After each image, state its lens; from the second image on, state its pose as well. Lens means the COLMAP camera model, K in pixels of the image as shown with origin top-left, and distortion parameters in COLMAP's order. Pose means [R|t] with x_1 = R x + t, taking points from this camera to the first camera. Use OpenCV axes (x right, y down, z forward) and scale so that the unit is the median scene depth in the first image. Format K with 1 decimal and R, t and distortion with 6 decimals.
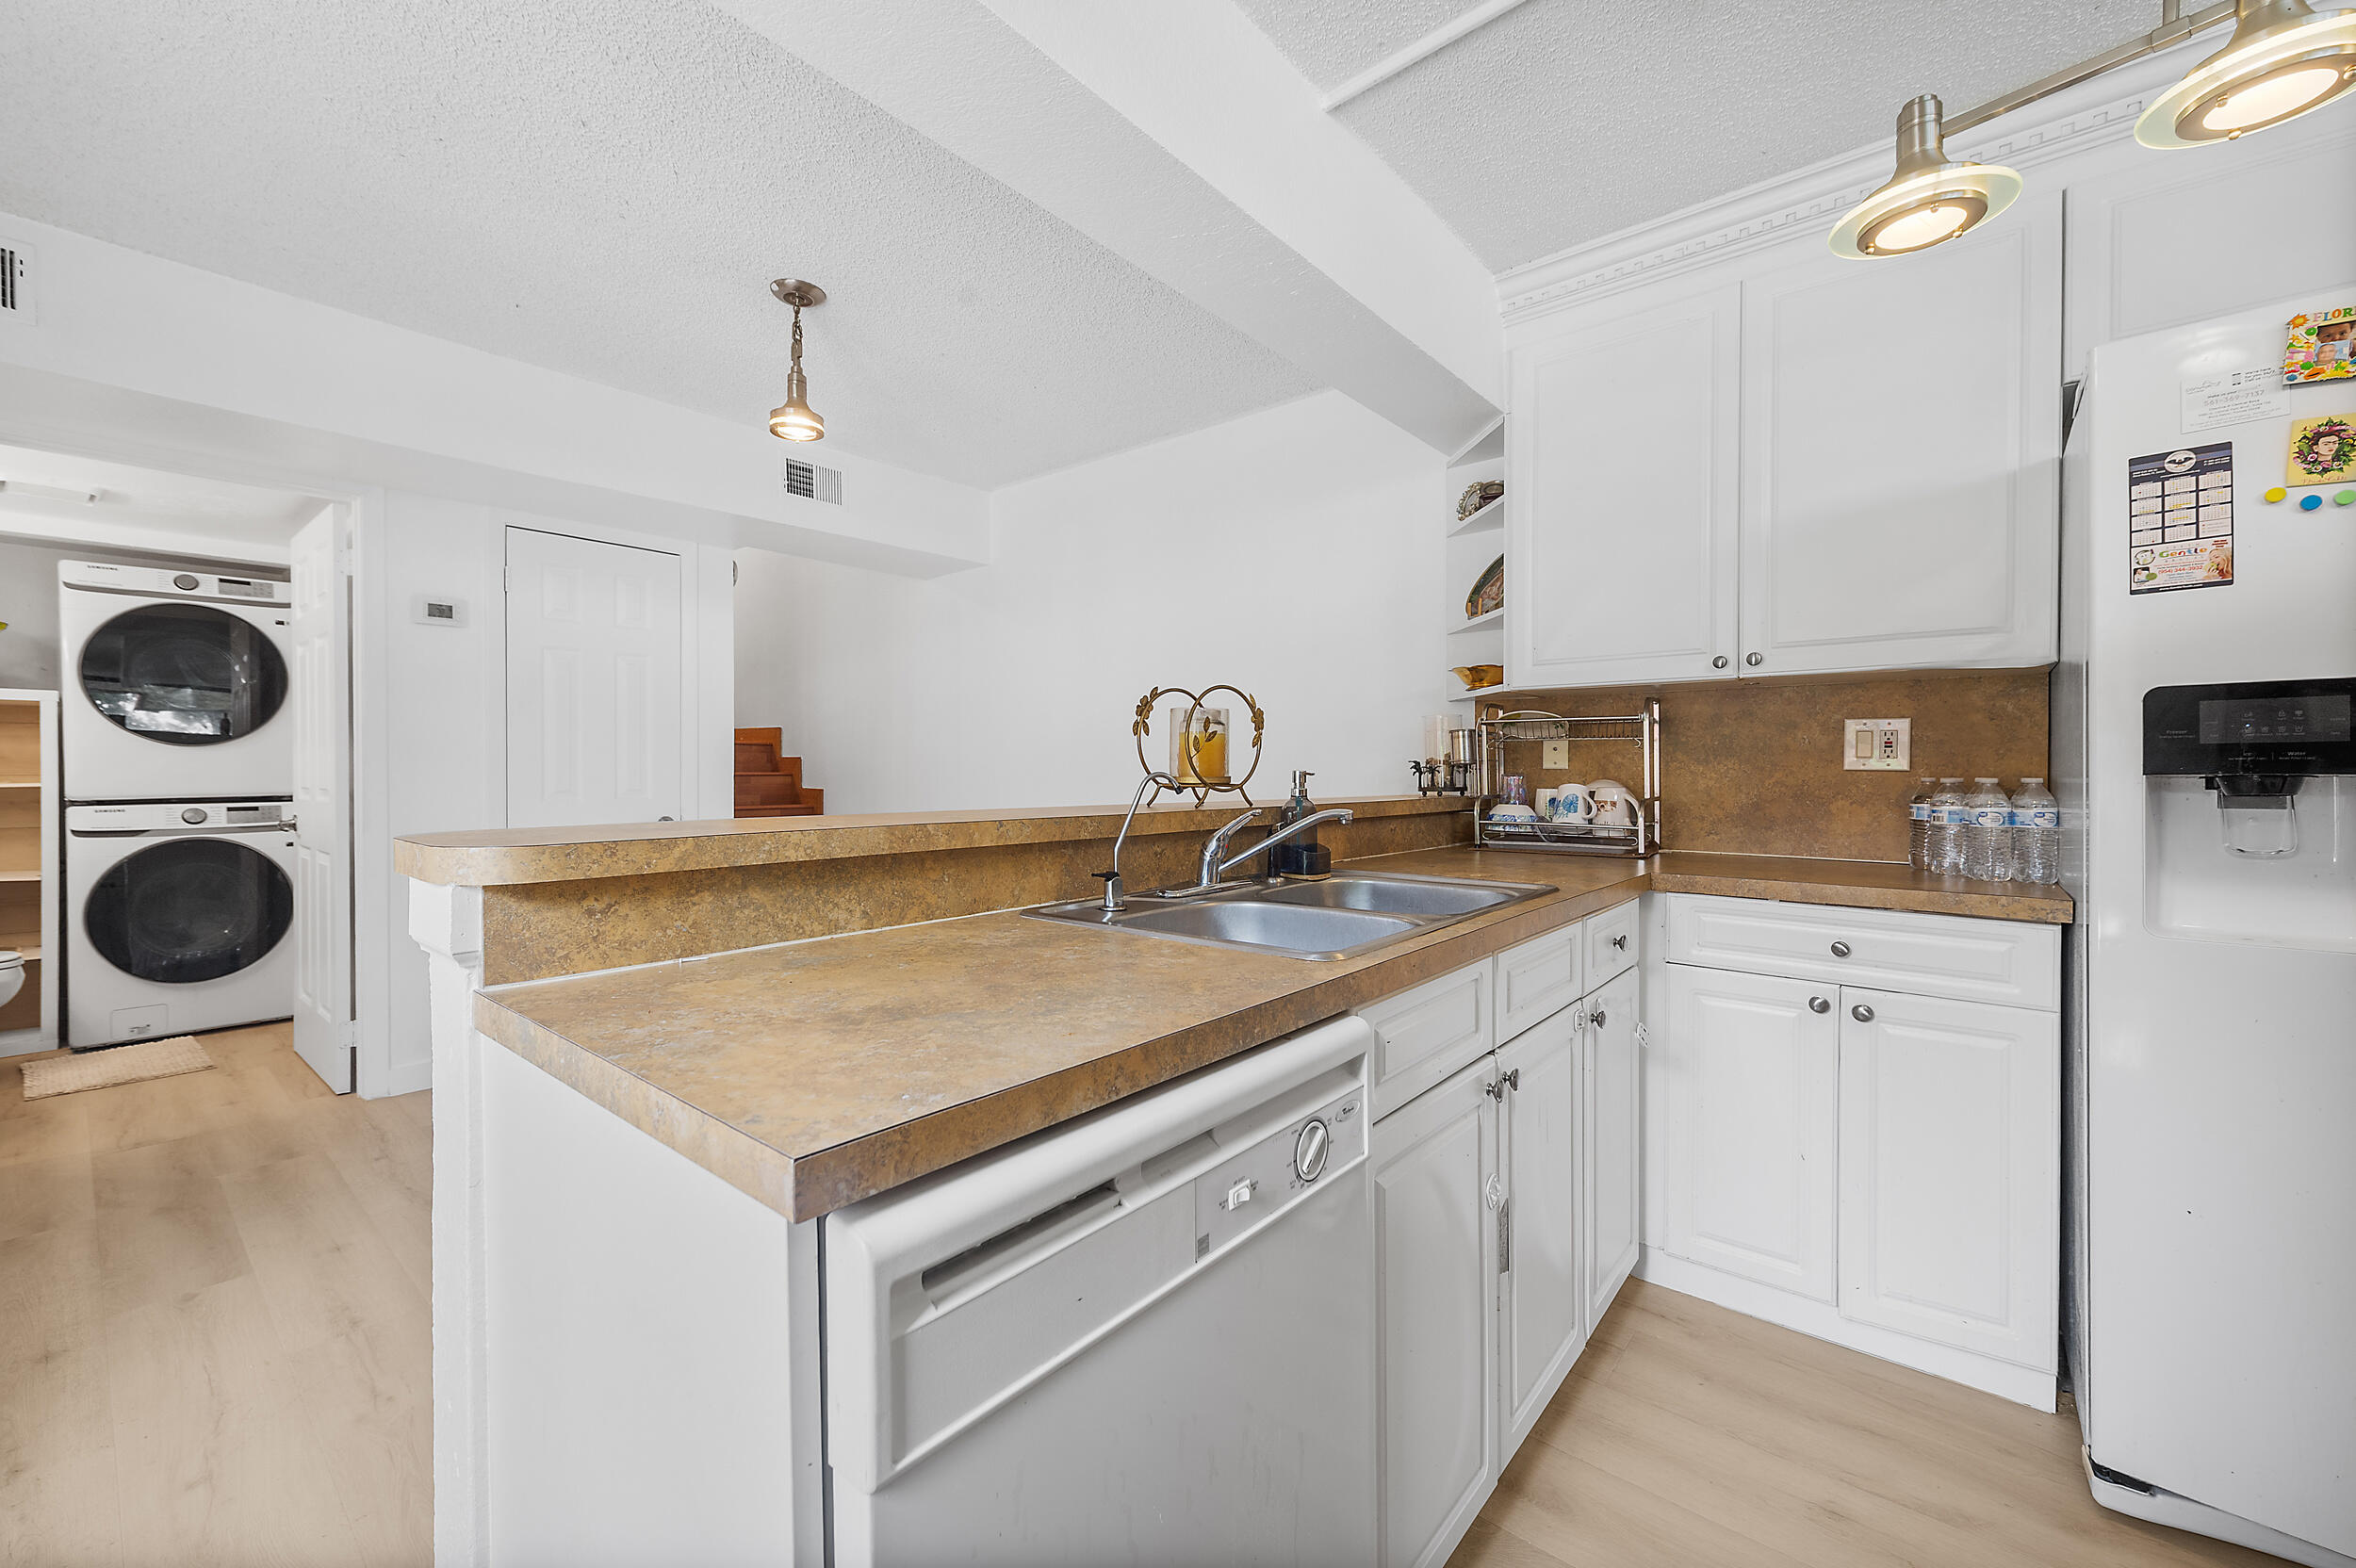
lens RADIAL K [[933.5, 0, 1190.1], [0, 933.5, 780.1], [0, 0, 1]] dist [0.006446, -0.002692]
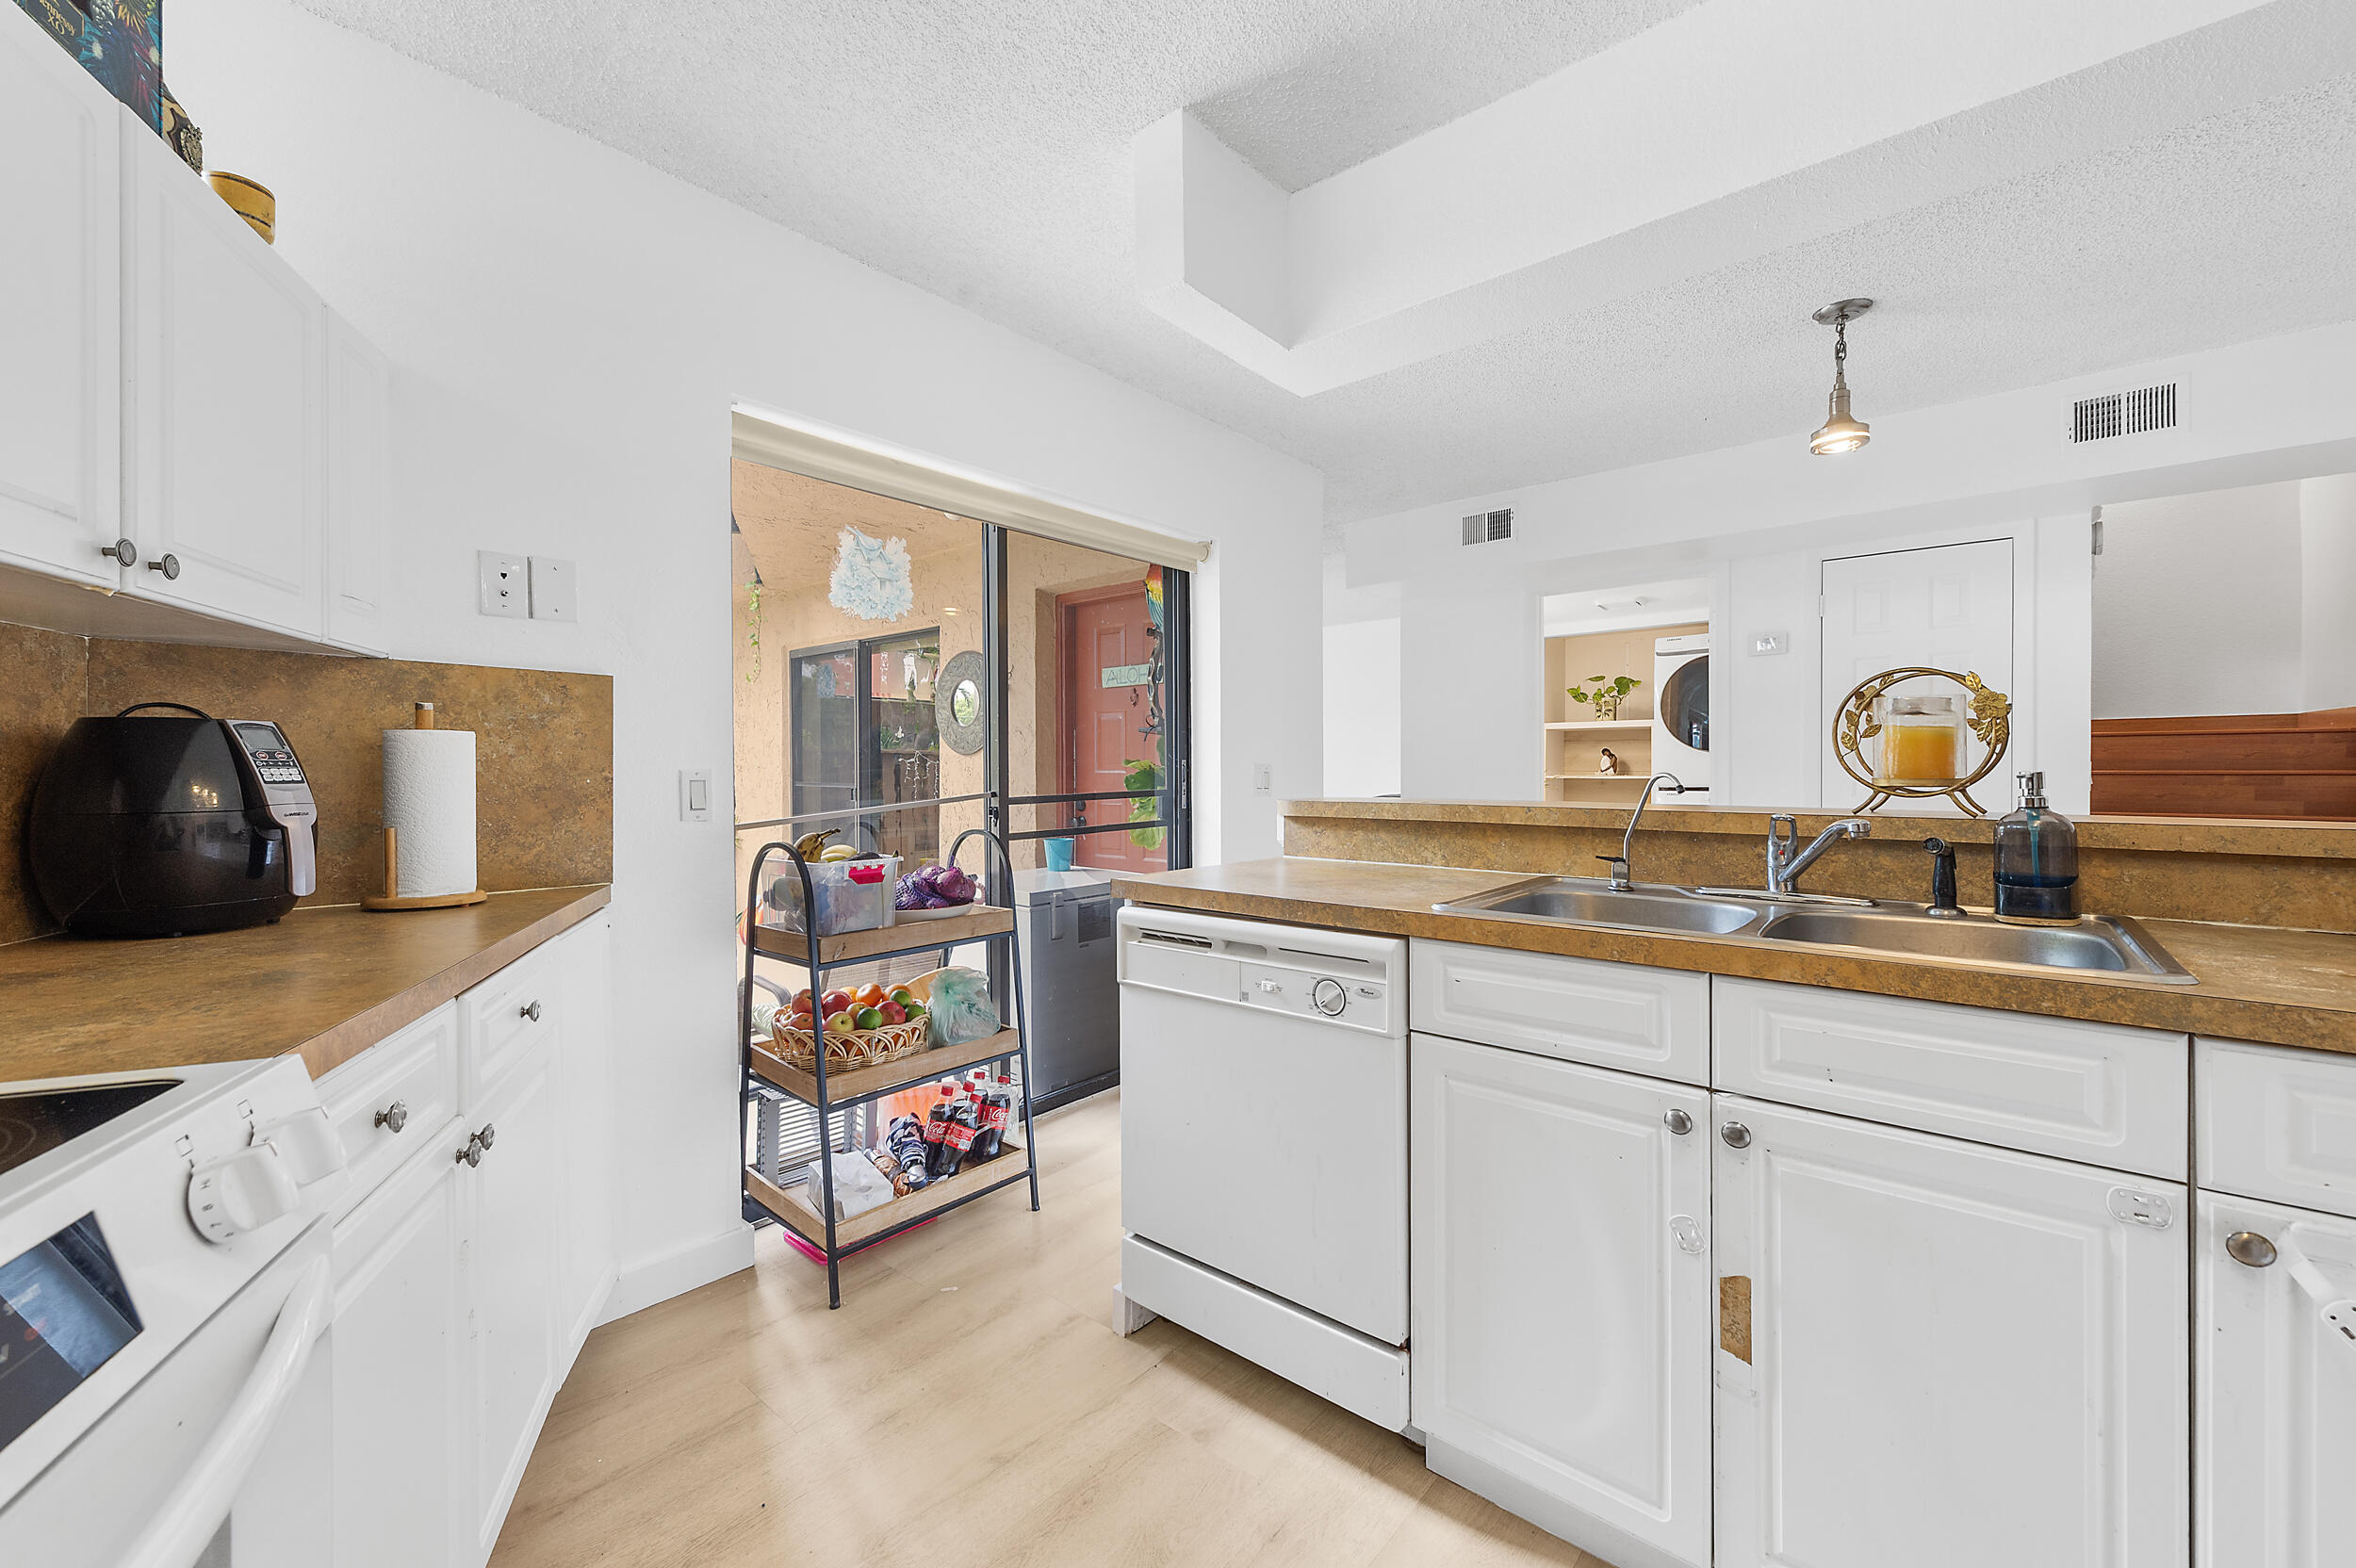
lens RADIAL K [[933.5, 0, 1150.0], [0, 933.5, 771.0], [0, 0, 1]] dist [0.006446, -0.002692]
pose [[-0.033872, 0.004439, -0.999416, 0.878985], [-0.009619, 0.999942, 0.004768, -0.008278], [0.999380, 0.009775, -0.033827, 0.351195]]
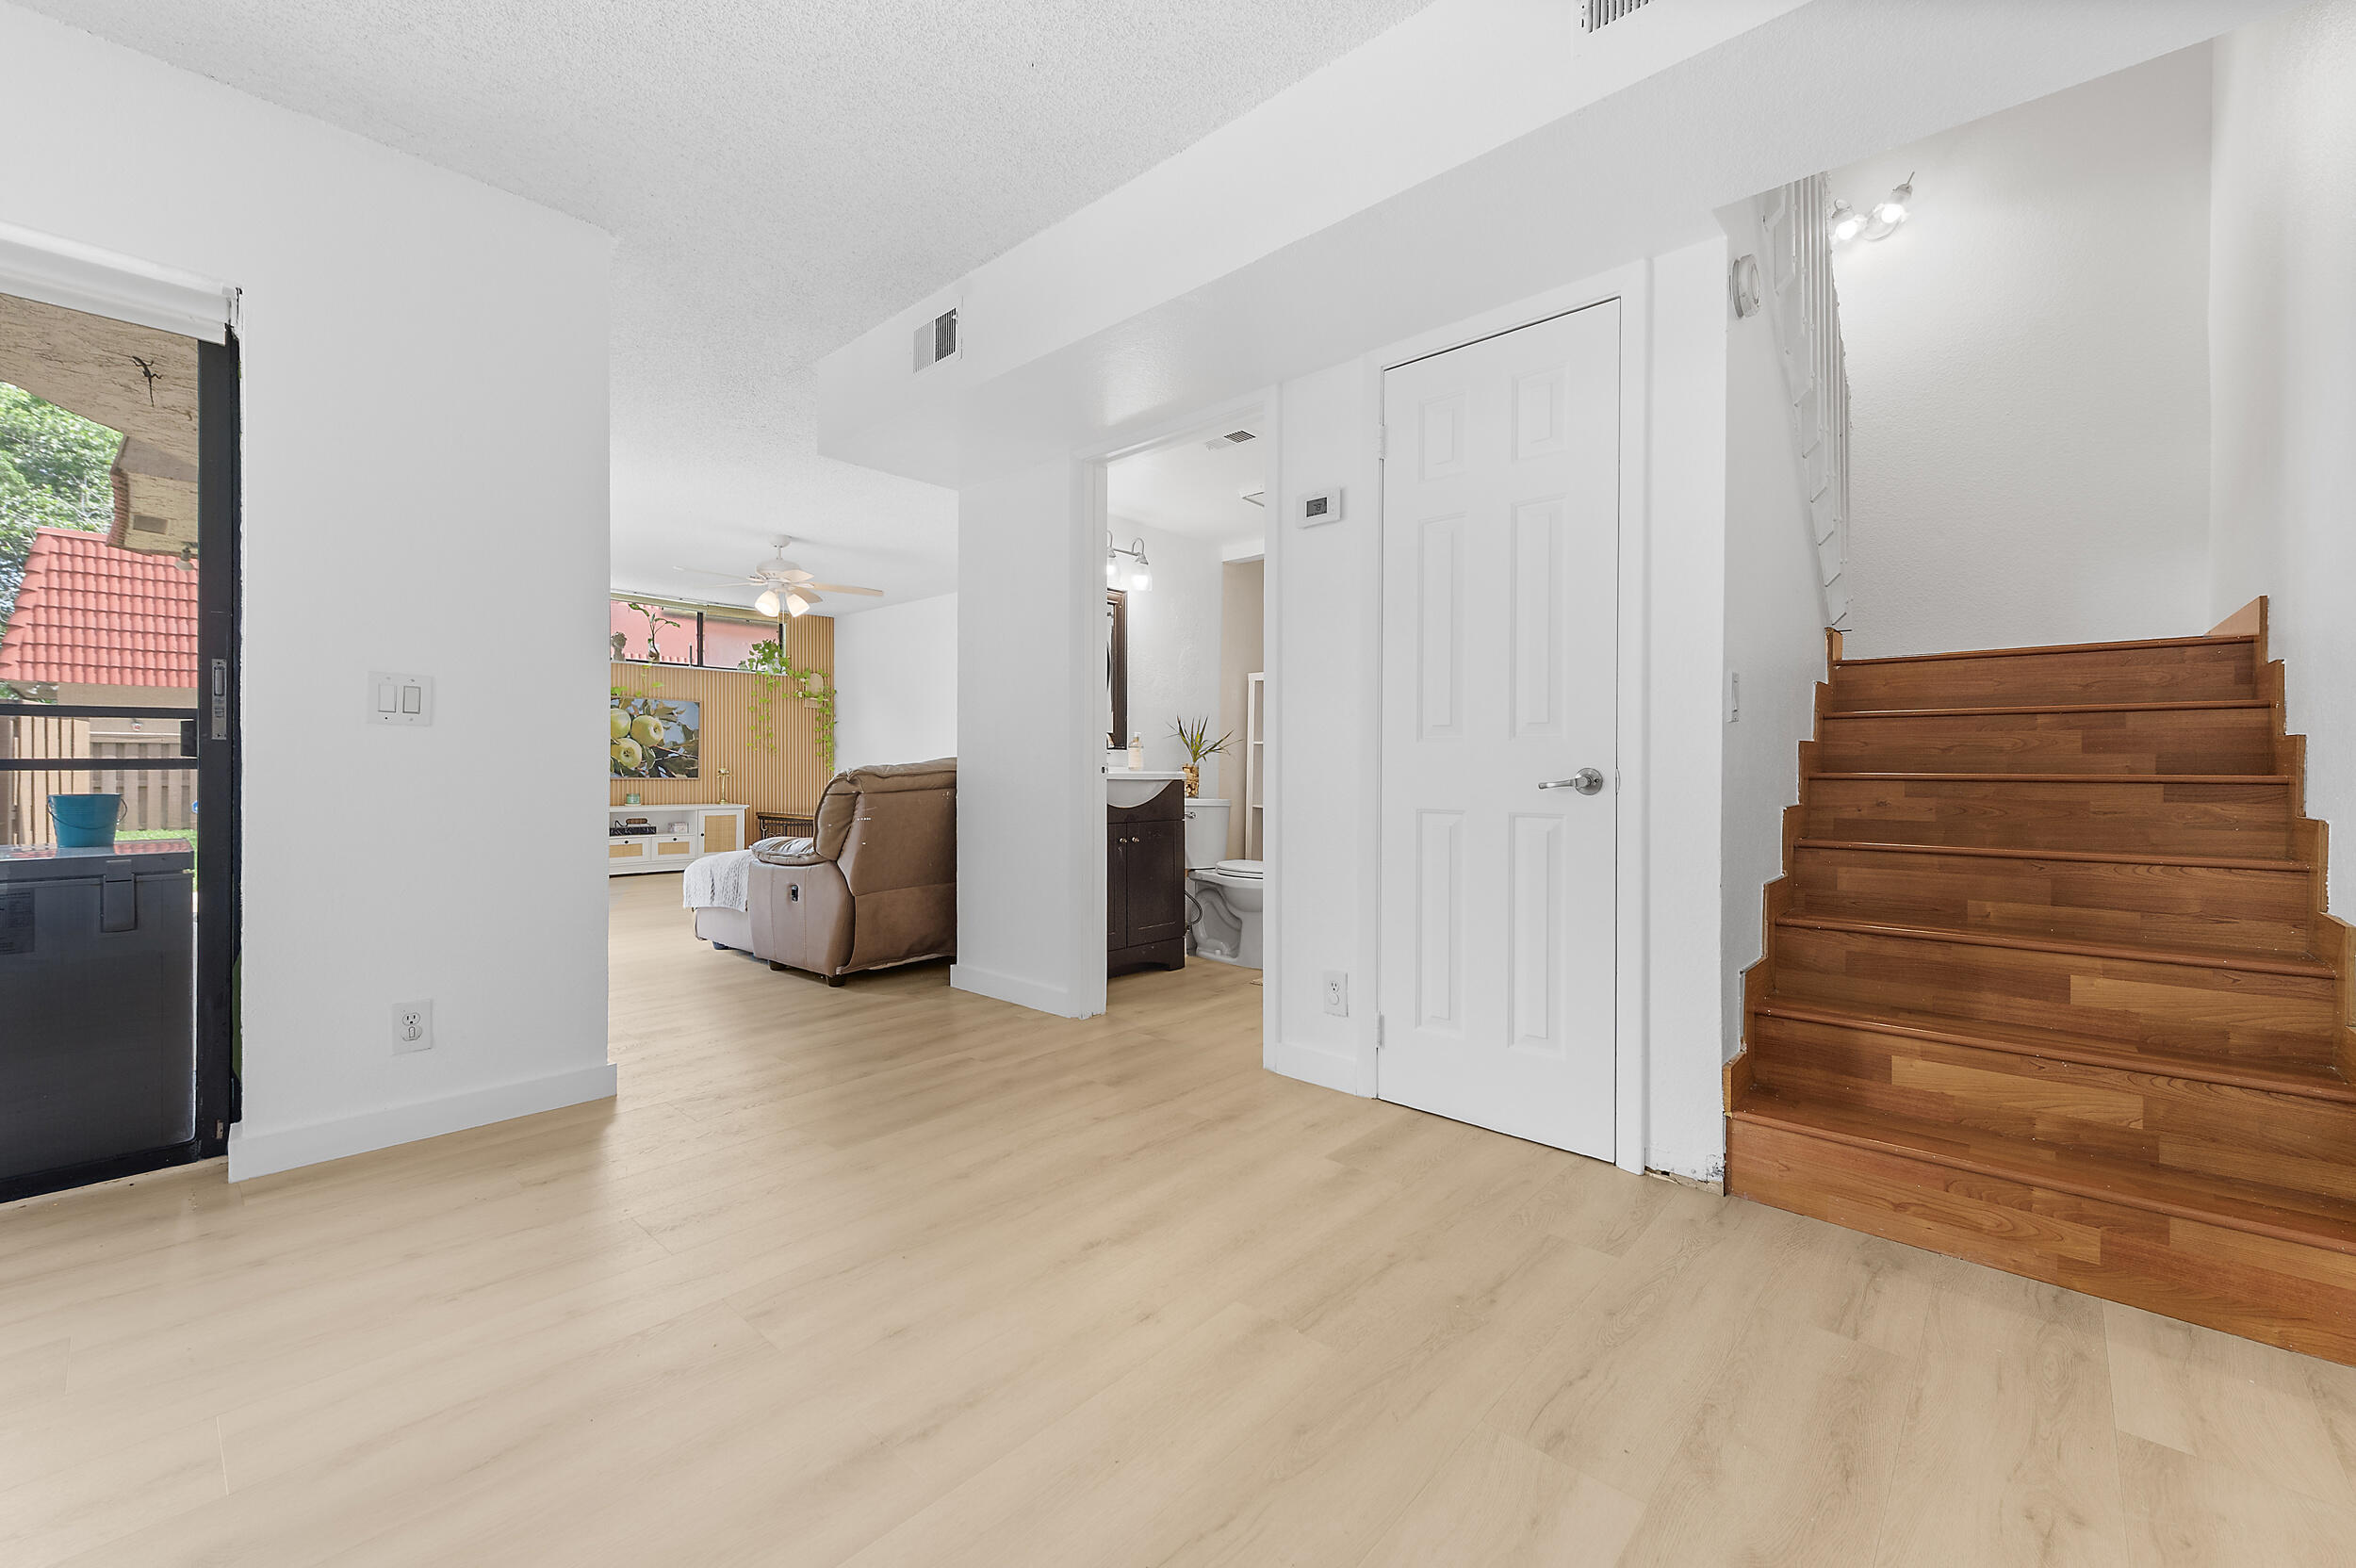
lens RADIAL K [[933.5, 0, 1168.2], [0, 933.5, 767.8], [0, 0, 1]] dist [0.006446, -0.002692]
pose [[-0.062026, 0.002215, -0.998072, 0.046715], [-0.018579, 0.999822, 0.003373, 0.085938], [0.997902, 0.018752, -0.061974, 1.609864]]
